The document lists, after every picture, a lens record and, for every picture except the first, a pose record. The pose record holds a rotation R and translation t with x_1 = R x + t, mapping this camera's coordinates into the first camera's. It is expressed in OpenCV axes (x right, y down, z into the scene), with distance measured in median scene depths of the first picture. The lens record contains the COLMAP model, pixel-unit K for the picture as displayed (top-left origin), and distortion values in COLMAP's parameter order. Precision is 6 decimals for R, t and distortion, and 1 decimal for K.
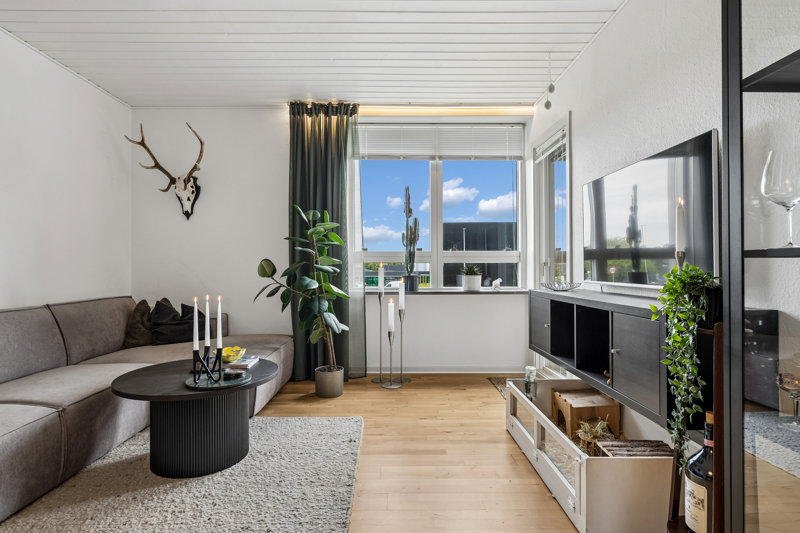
lens RADIAL K [[411.4, 0, 398.2], [0, 411.4, 267.7], [0, 0, 1]] dist [-0.005739, 0.002551]
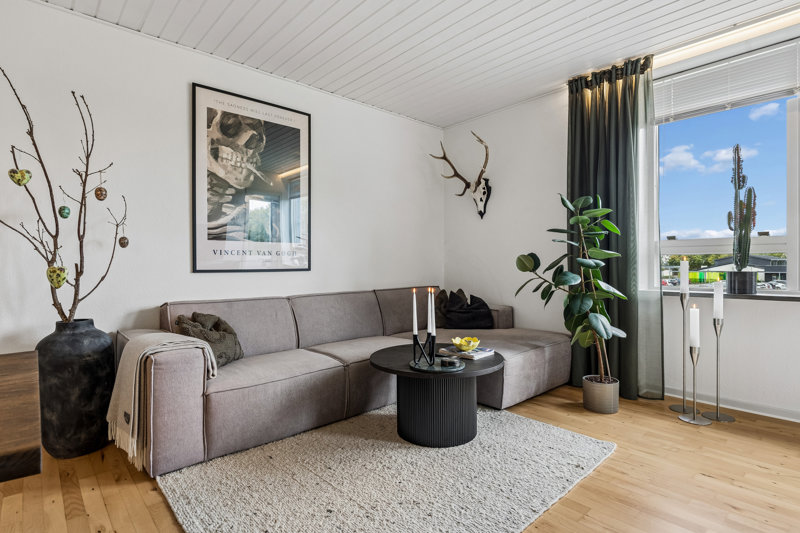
lens RADIAL K [[411.4, 0, 400.4], [0, 411.4, 267.1], [0, 0, 1]] dist [-0.005739, 0.002551]
pose [[0.667548, 0.002663, -0.744562, 0.186525], [0.006710, 0.999931, 0.009593, 0.000993], [0.744537, -0.011400, 0.667484, 0.116949]]
